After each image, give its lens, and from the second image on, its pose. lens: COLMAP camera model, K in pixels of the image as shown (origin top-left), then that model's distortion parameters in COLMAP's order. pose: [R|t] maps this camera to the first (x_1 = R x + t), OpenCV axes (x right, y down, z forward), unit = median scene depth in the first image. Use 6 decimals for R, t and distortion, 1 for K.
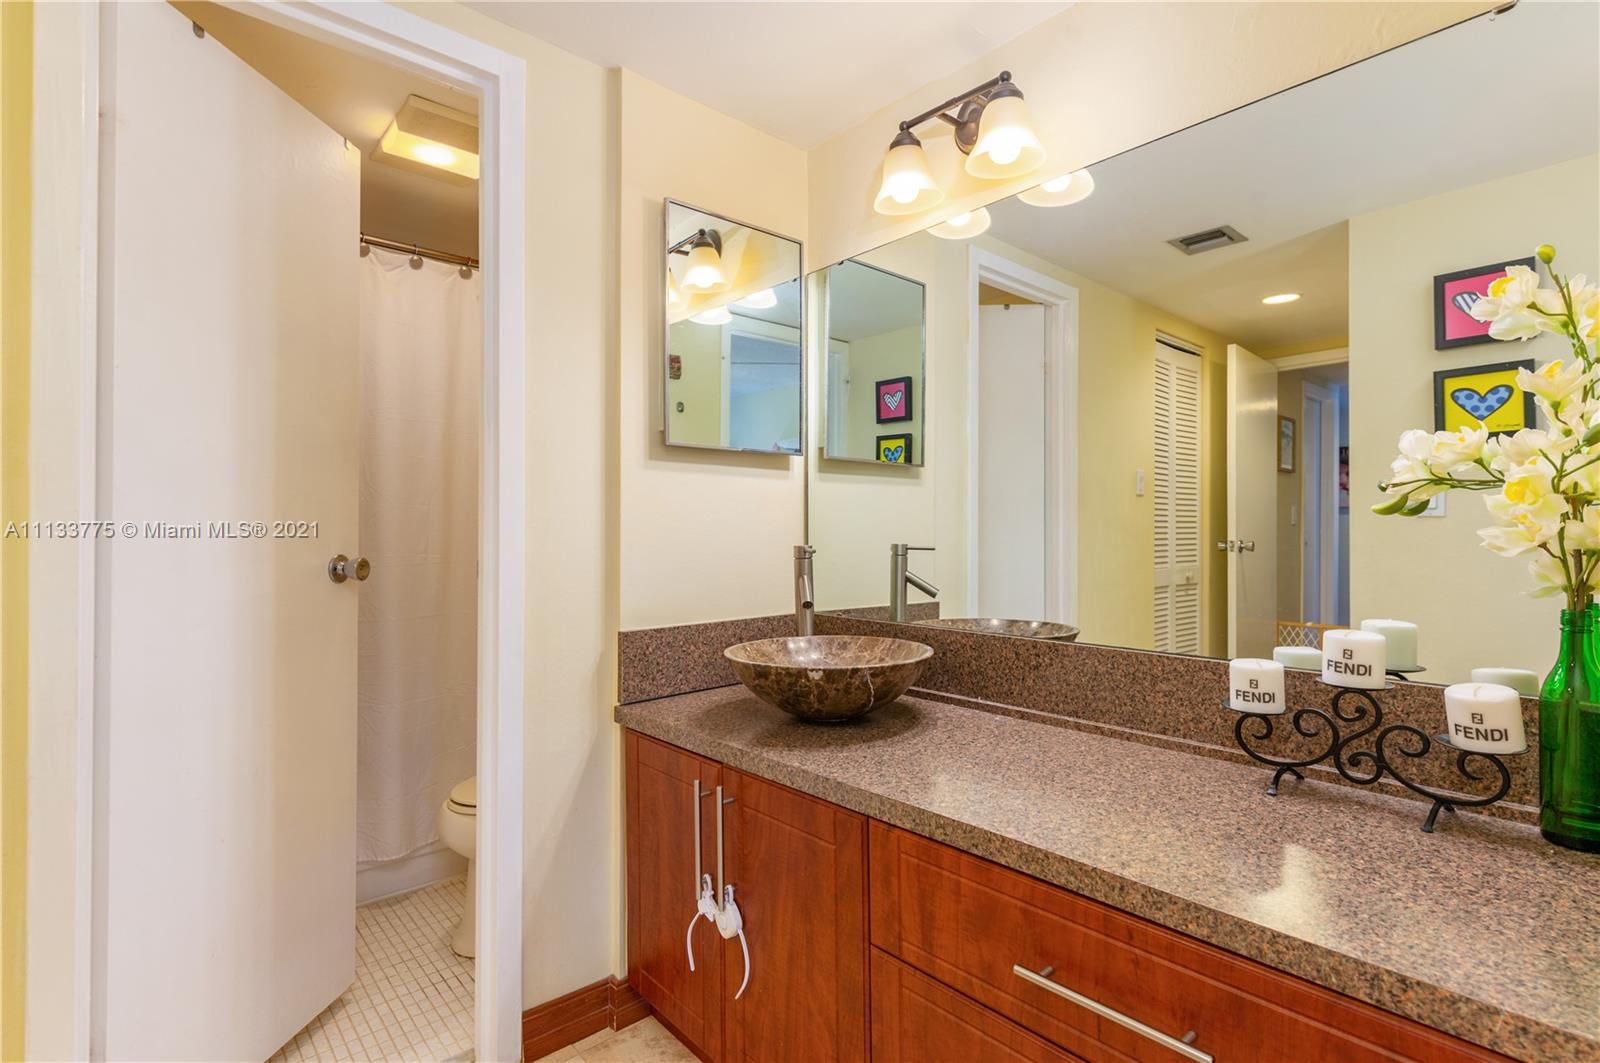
lens RADIAL K [[775.7, 0, 800.0], [0, 775.7, 531.5], [0, 0, 1]] dist [-0.000290, -0.000012]
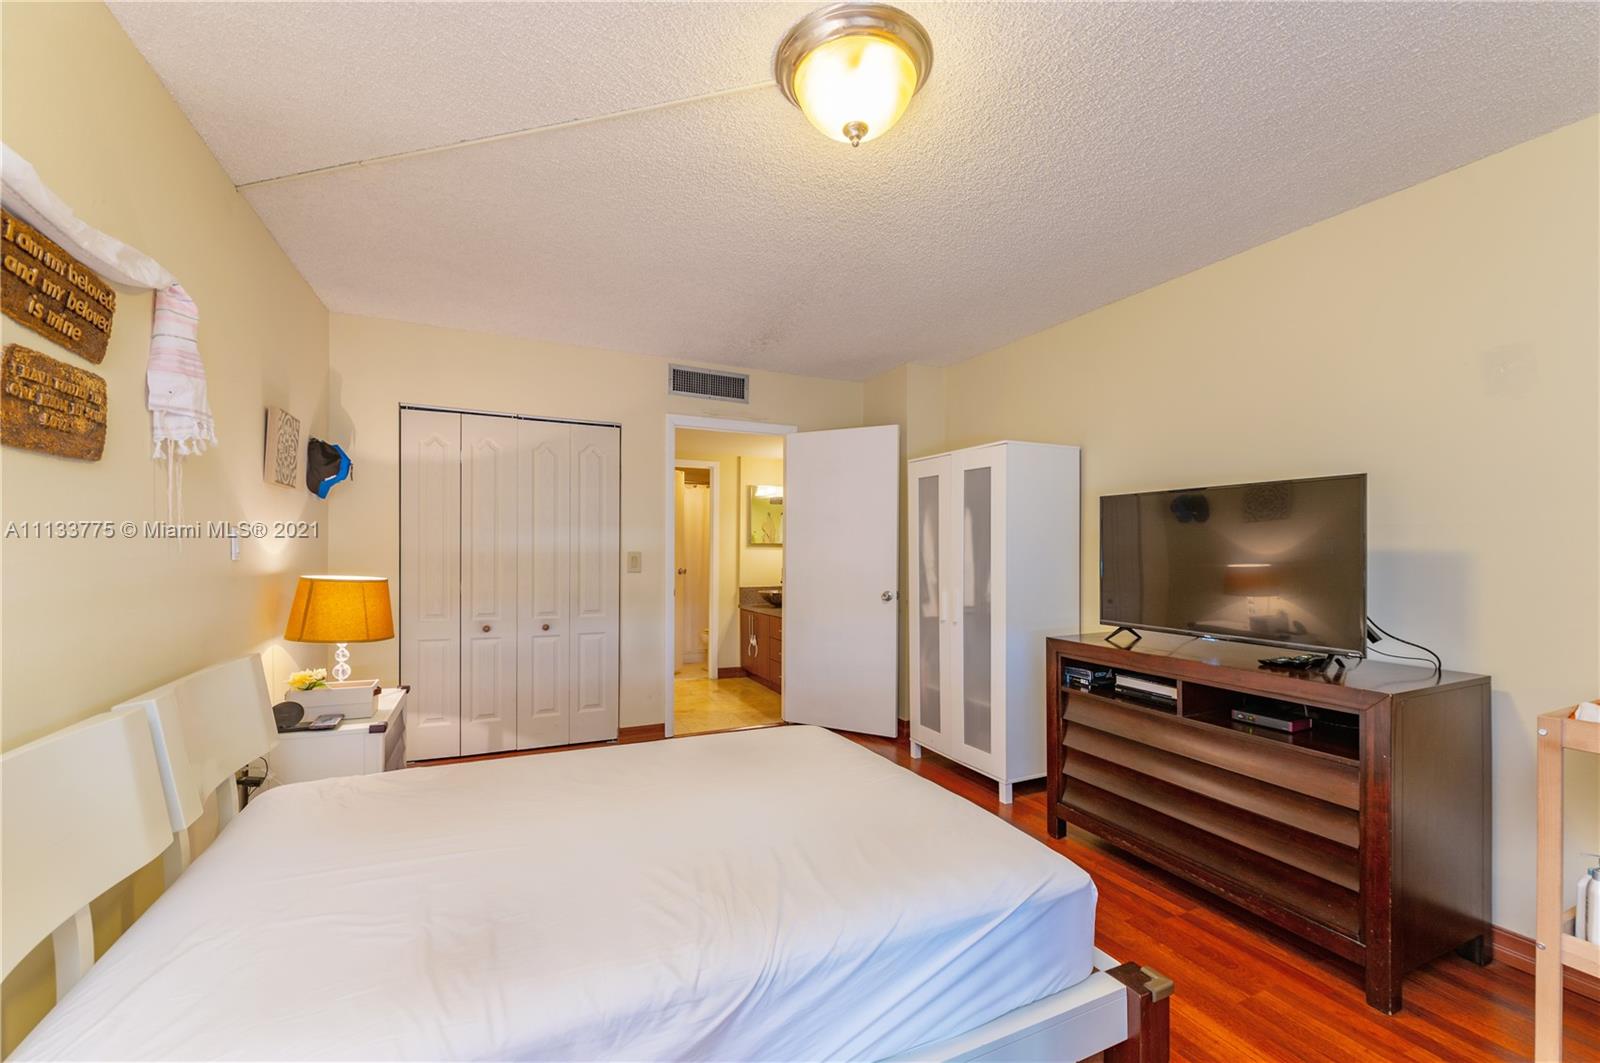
lens RADIAL K [[647.6, 0, 800.0], [0, 647.6, 531.5], [0, 0, 1]] dist [-0.000189, -0.000432]
pose [[0.962612, -0.002205, -0.270873, 1.047008], [-0.001124, 0.999926, -0.012135, -0.134678], [0.270880, 0.011985, 0.962538, -2.339945]]
